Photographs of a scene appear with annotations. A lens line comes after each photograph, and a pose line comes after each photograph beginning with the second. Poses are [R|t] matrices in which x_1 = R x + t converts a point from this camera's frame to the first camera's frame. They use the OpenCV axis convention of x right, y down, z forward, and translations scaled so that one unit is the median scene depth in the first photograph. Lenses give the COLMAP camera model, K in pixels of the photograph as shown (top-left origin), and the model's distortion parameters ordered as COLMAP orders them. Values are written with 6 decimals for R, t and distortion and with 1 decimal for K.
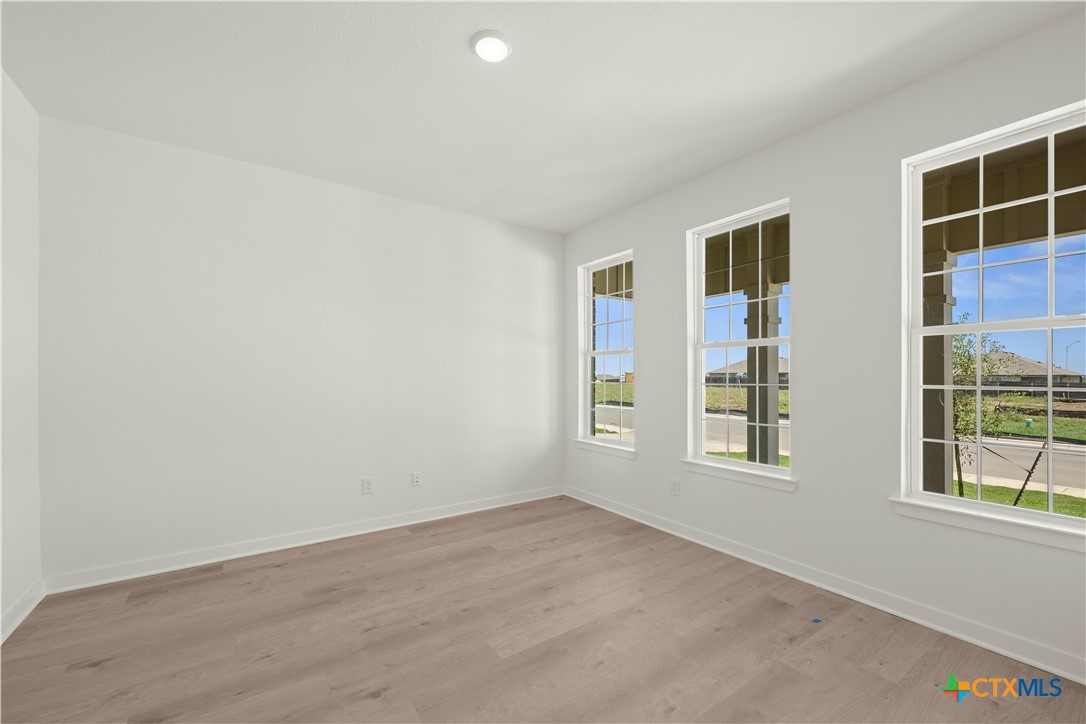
lens RADIAL K [[434.1, 0, 544.3], [0, 434.1, 371.4], [0, 0, 1]] dist [-0.002144, 0.000187]
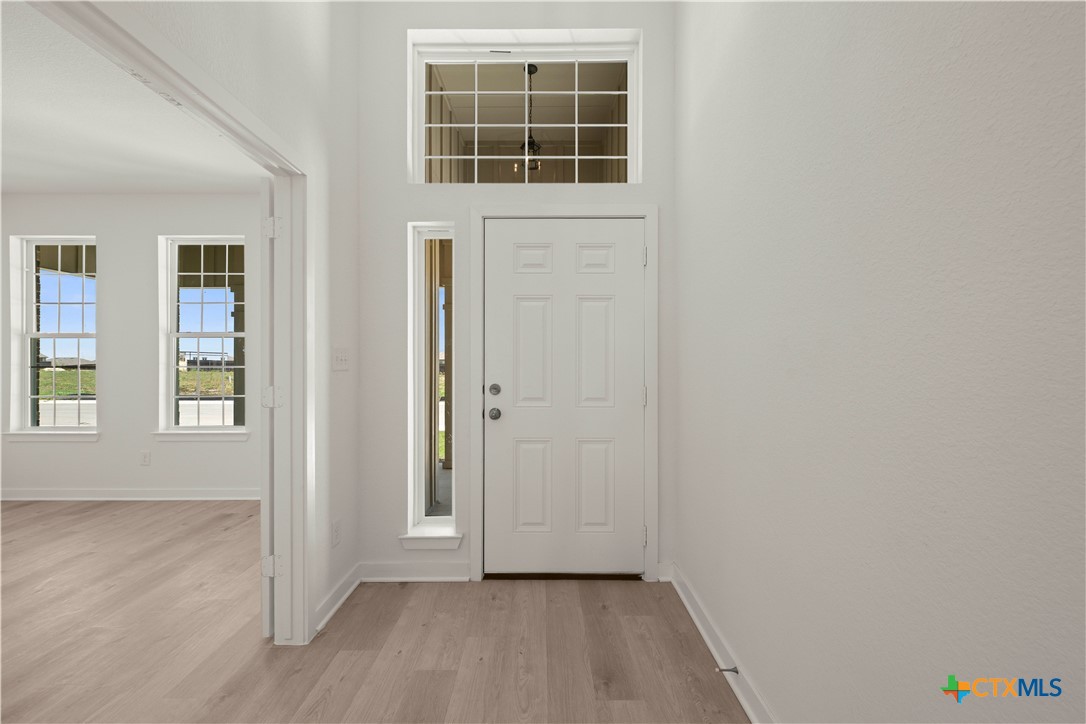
lens RADIAL K [[434.1, 0, 547.4], [0, 434.1, 361.2], [0, 0, 1]] dist [-0.002144, 0.000187]
pose [[0.564078, 0.001396, 0.825720, -0.036792], [-0.010391, 0.999931, 0.005407, -0.002752], [-0.825656, -0.011630, 0.564054, -0.449424]]
